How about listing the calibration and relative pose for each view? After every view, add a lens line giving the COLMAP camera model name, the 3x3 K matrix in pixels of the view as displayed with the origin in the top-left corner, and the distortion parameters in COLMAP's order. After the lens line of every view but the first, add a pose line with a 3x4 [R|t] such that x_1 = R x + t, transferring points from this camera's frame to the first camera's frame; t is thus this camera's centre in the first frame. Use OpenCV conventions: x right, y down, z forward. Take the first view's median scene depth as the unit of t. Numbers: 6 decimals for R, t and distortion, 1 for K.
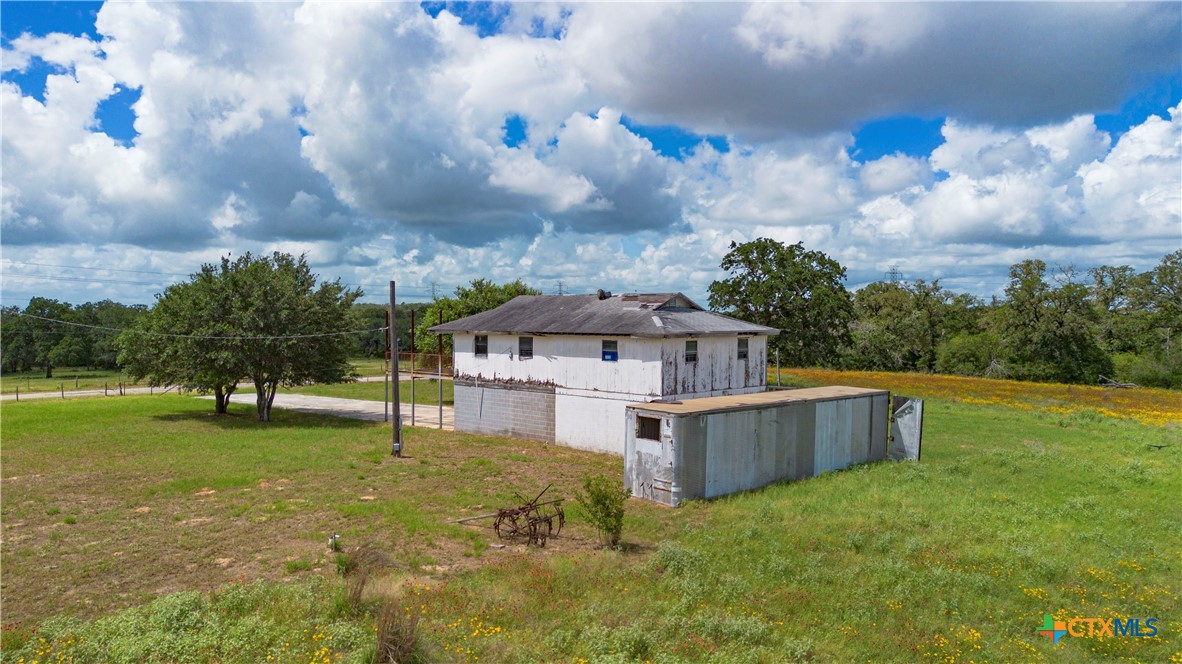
lens RADIAL K [[842.7, 0, 591.0], [0, 842.7, 332.0], [0, 0, 1]] dist [0.073125, -0.084992]
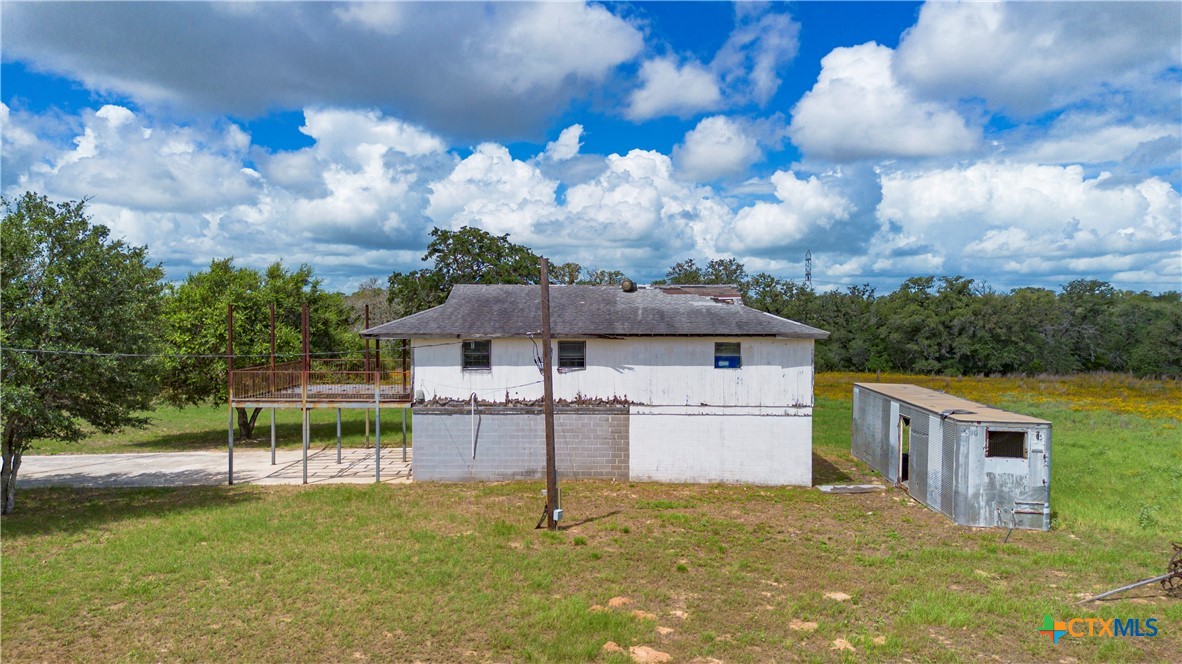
lens RADIAL K [[845.9, 0, 587.3], [0, 845.9, 298.9], [0, 0, 1]] dist [0.053027, -0.044746]
pose [[0.738790, 0.009882, 0.673863, -0.587223], [0.013234, 0.999487, -0.029167, -0.009609], [-0.673805, 0.030466, 0.738281, 0.451396]]
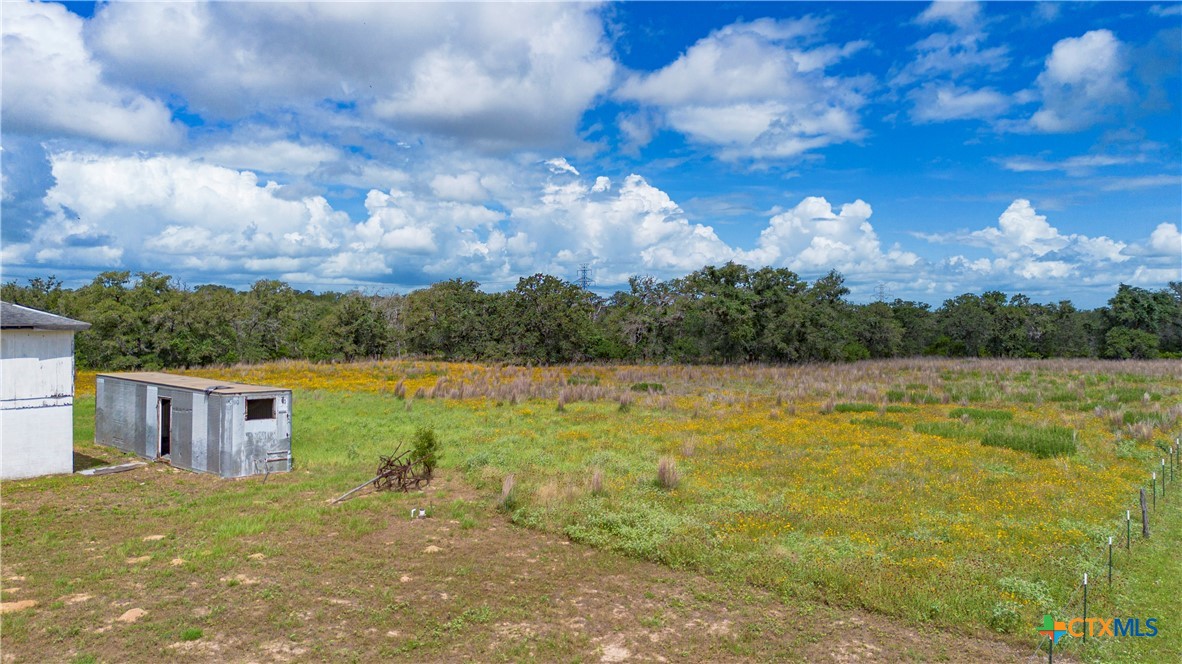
lens RADIAL K [[842.7, 0, 591.0], [0, 842.7, 332.0], [0, 0, 1]] dist [0.073125, -0.084992]
pose [[-0.067264, -0.026243, 0.997390, -0.738312], [0.015070, 0.999513, 0.027315, -0.005597], [-0.997621, 0.016868, -0.066836, 0.457026]]
